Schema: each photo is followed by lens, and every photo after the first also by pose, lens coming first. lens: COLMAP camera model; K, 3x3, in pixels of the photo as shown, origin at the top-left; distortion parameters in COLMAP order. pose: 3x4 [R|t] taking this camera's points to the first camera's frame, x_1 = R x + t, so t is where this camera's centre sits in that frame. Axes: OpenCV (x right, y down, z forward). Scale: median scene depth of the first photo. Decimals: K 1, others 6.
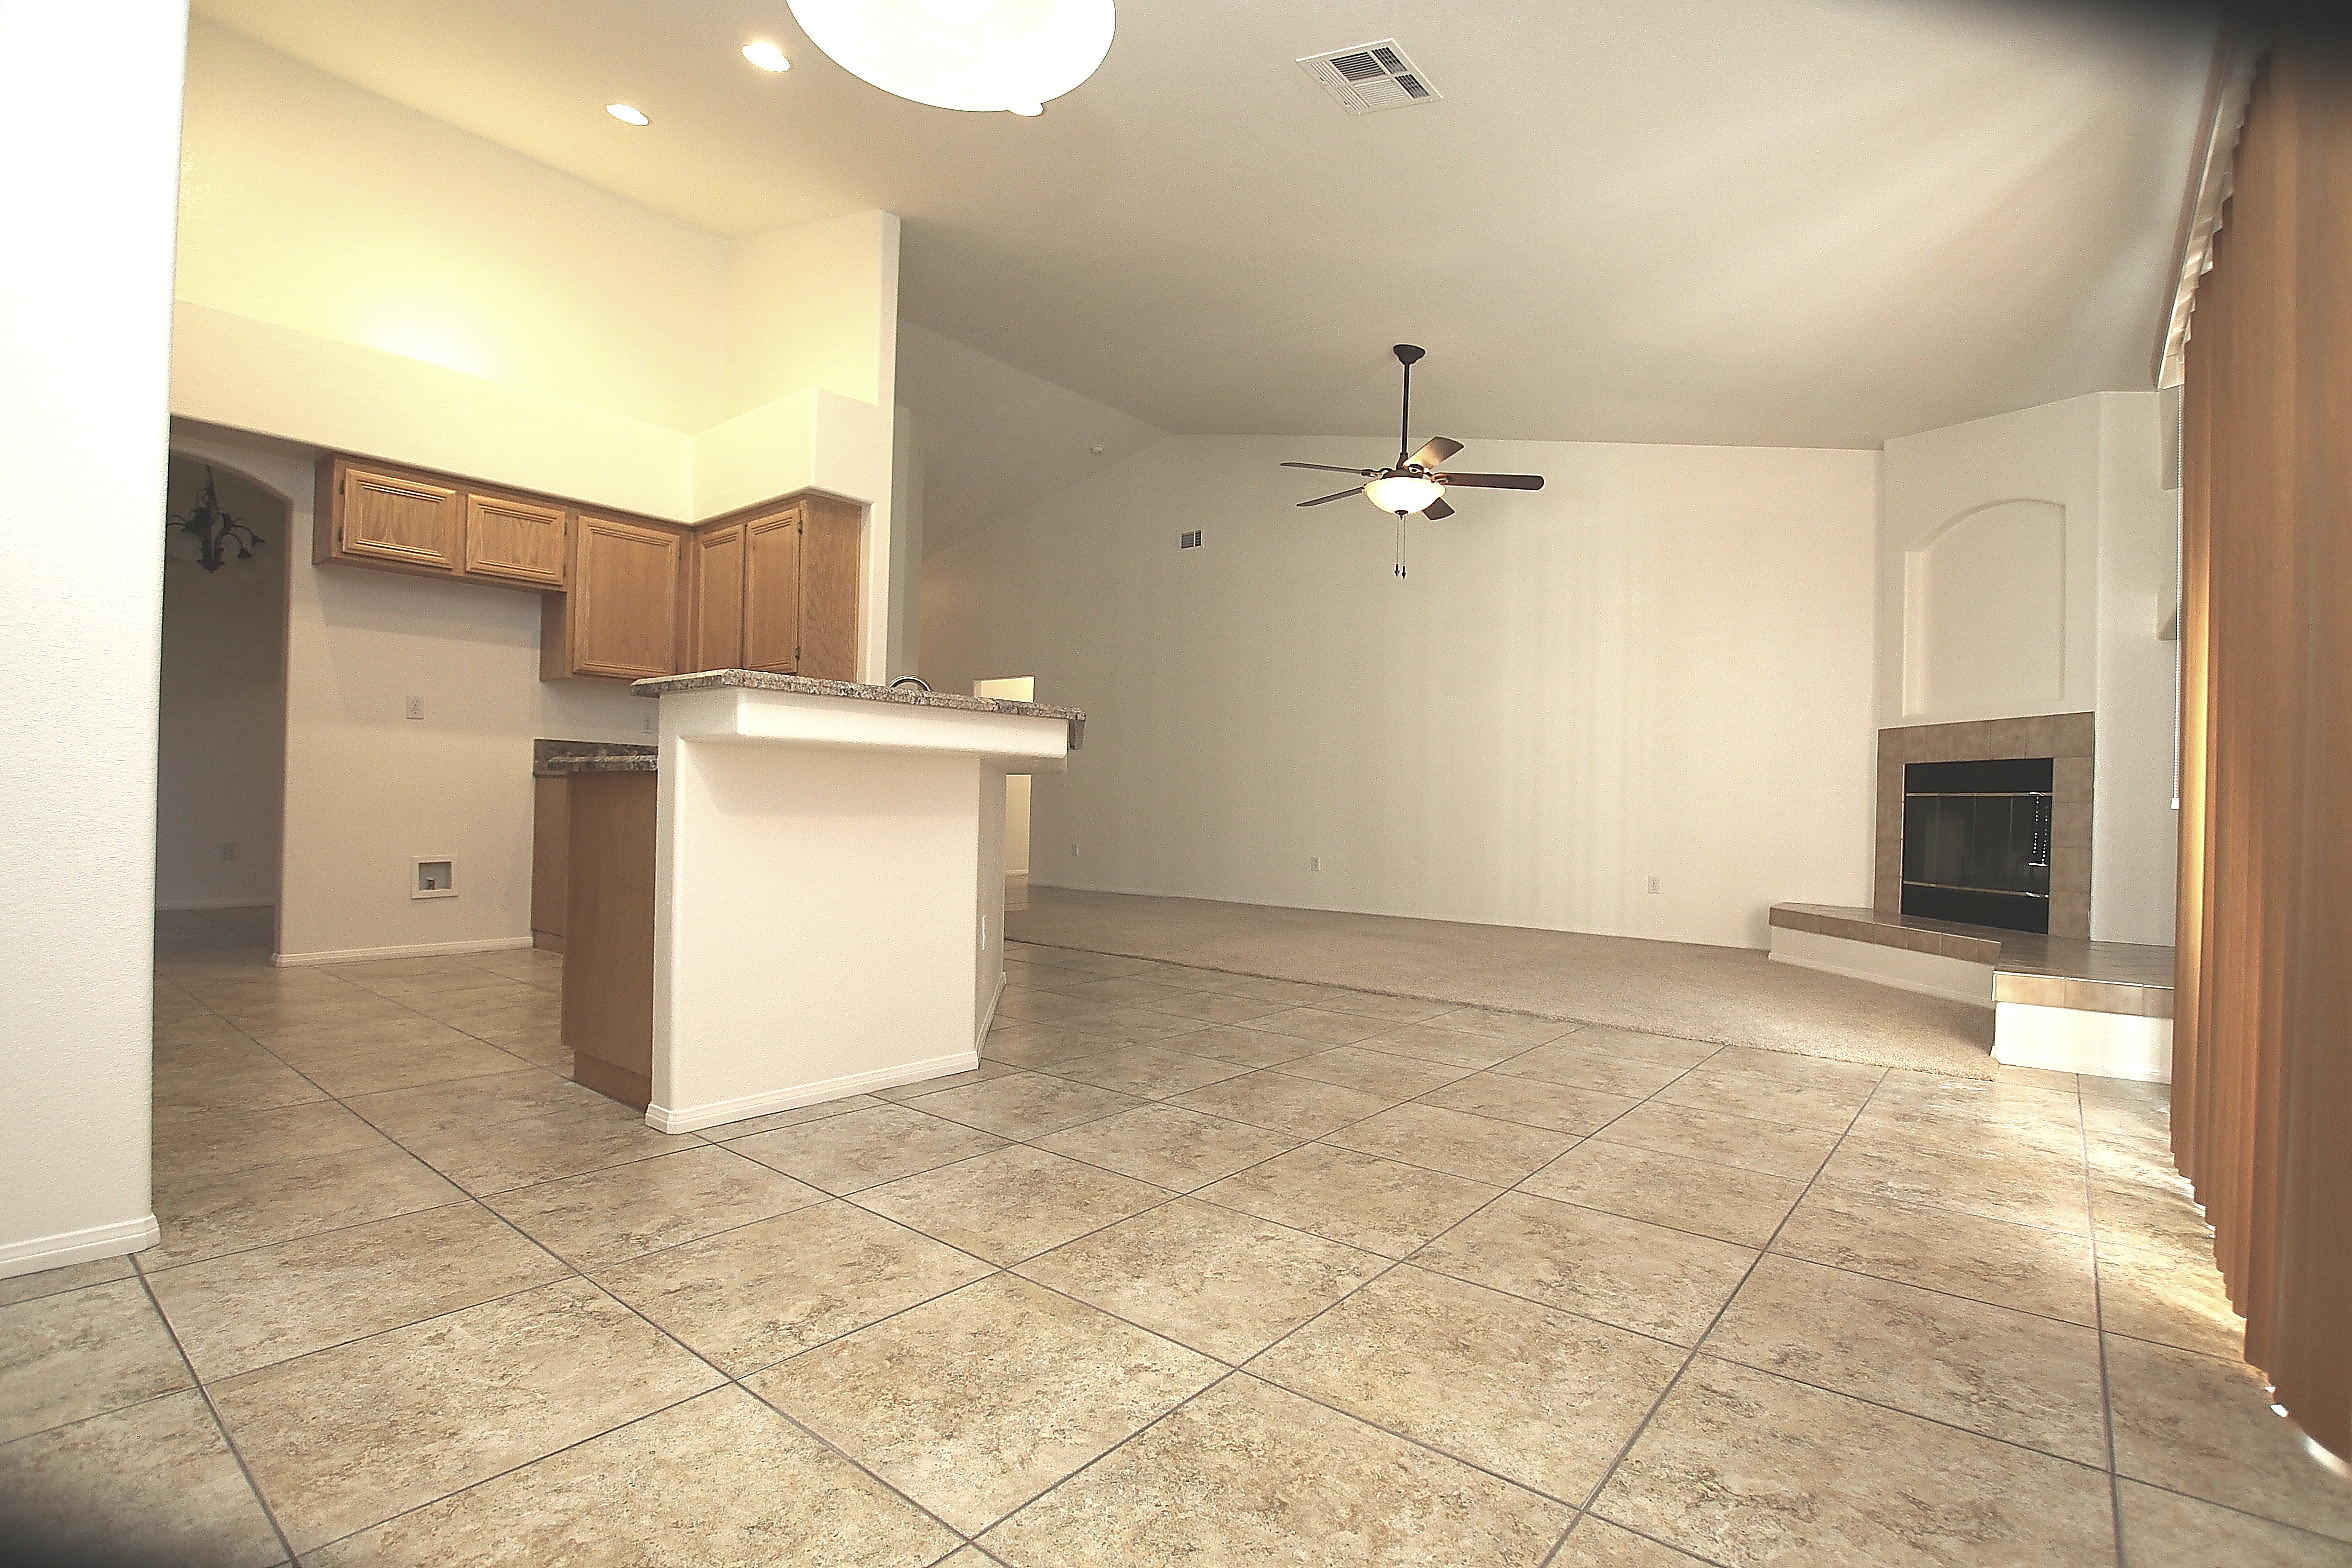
lens RADIAL K [[1094.3, 0, 1184.1], [0, 1094.3, 801.7], [0, 0, 1]] dist [-0.027828, 0.000472]
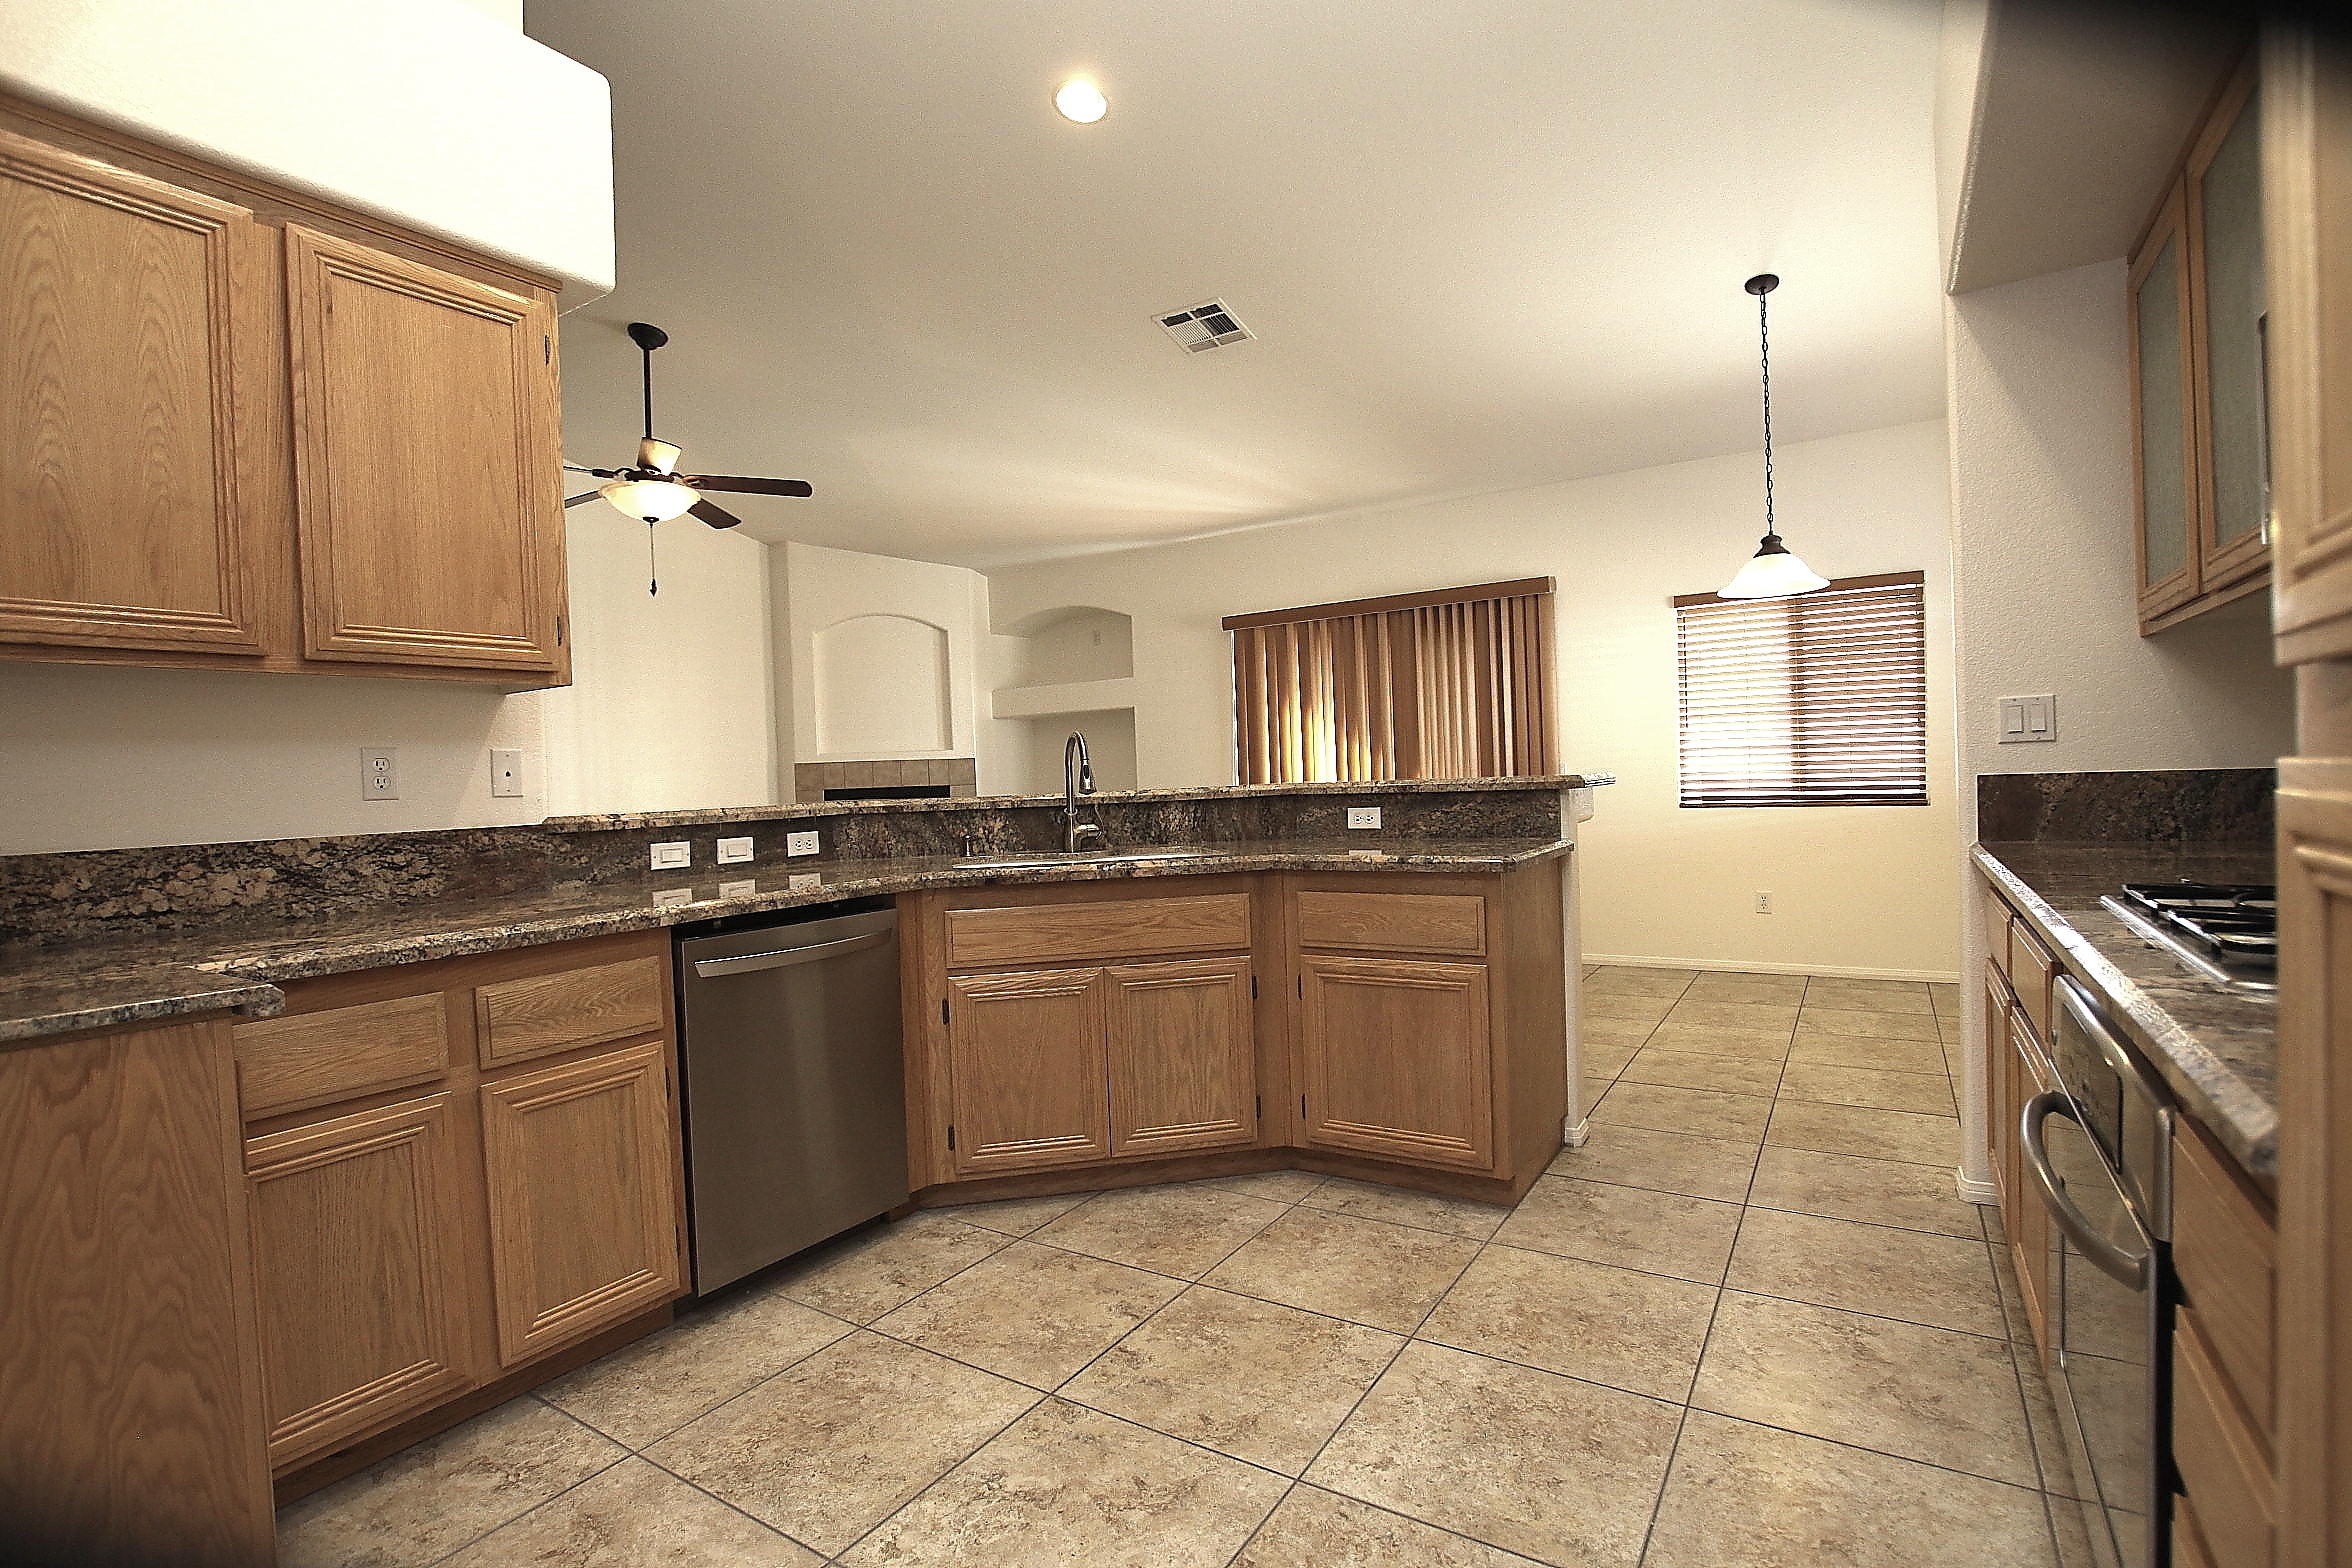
lens RADIAL K [[1094.3, 0, 1184.1], [0, 1094.3, 801.7], [0, 0, 1]] dist [-0.027828, 0.000472]
pose [[-0.112505, -0.042134, 0.992757, -0.847544], [0.035743, 0.998282, 0.046419, -0.079048], [-0.993008, 0.040707, -0.110806, 0.812661]]
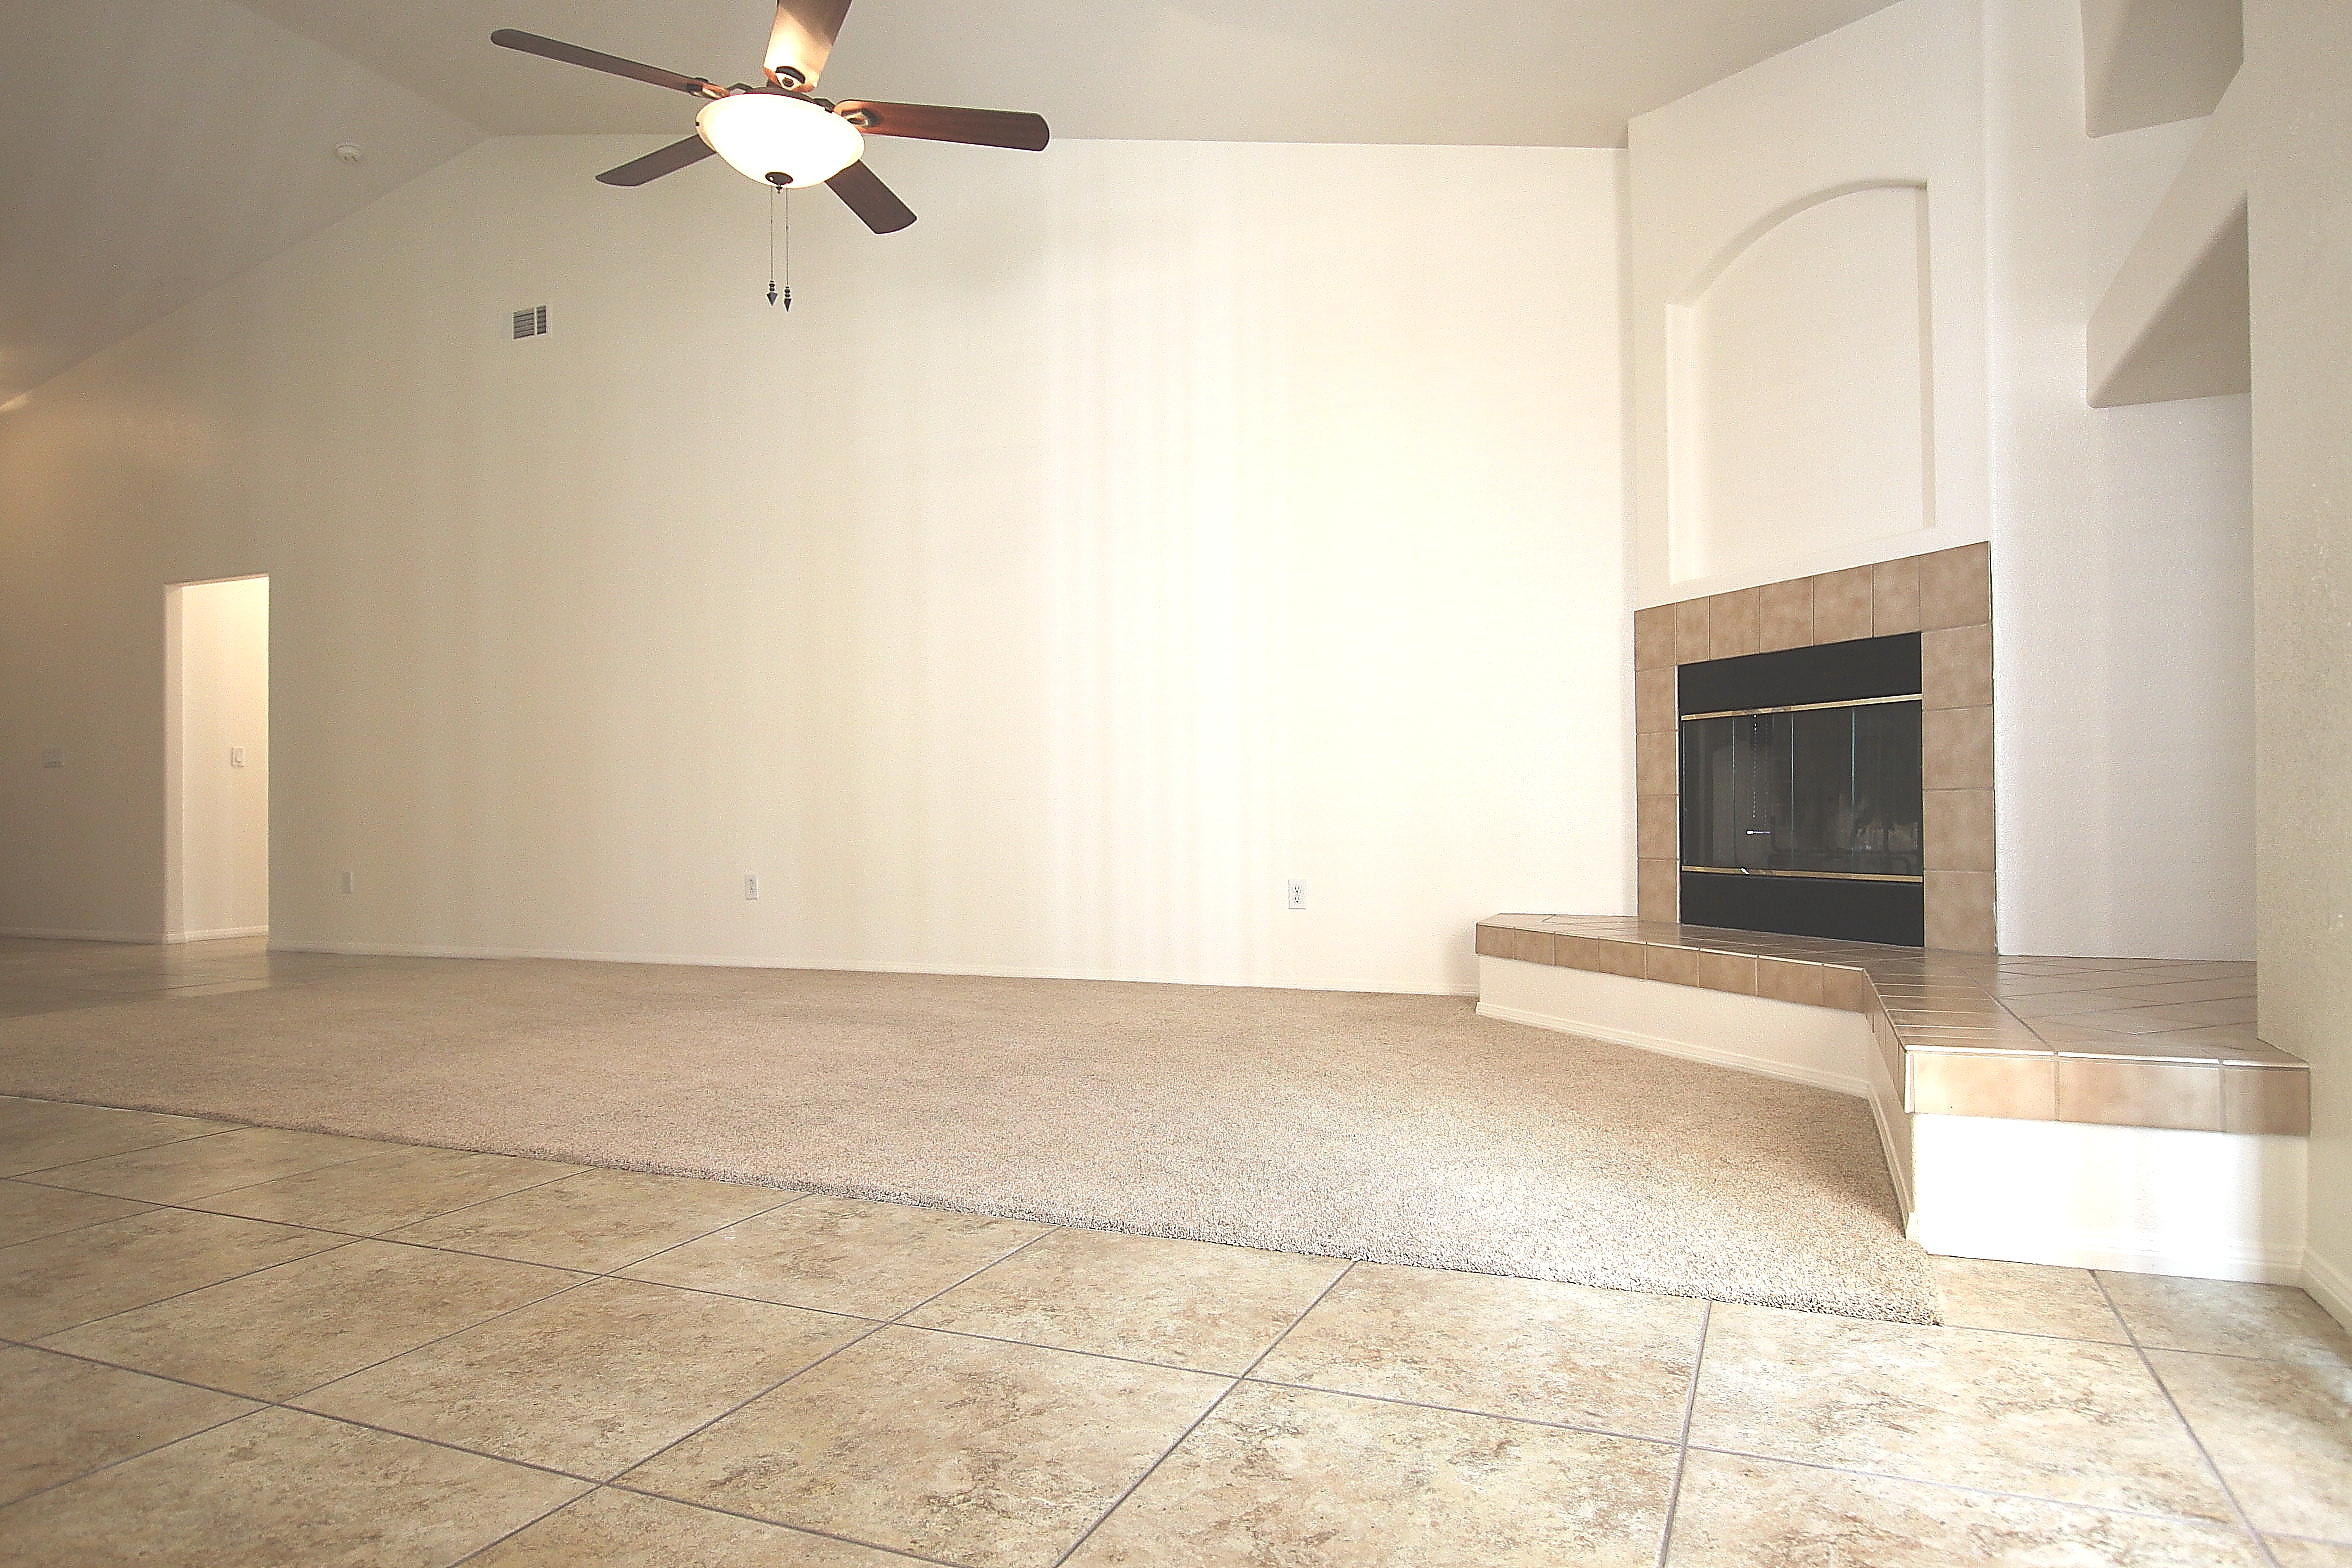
lens RADIAL K [[1433.3, 0, 1175.6], [0, 1433.3, 798.5], [0, 0, 1]] dist [-0.024678, 0.000394]
pose [[0.963625, -0.030098, 0.265559, 0.228784], [0.032464, 0.999463, -0.004524, 0.036045], [-0.265280, 0.012980, 0.964084, 0.378858]]
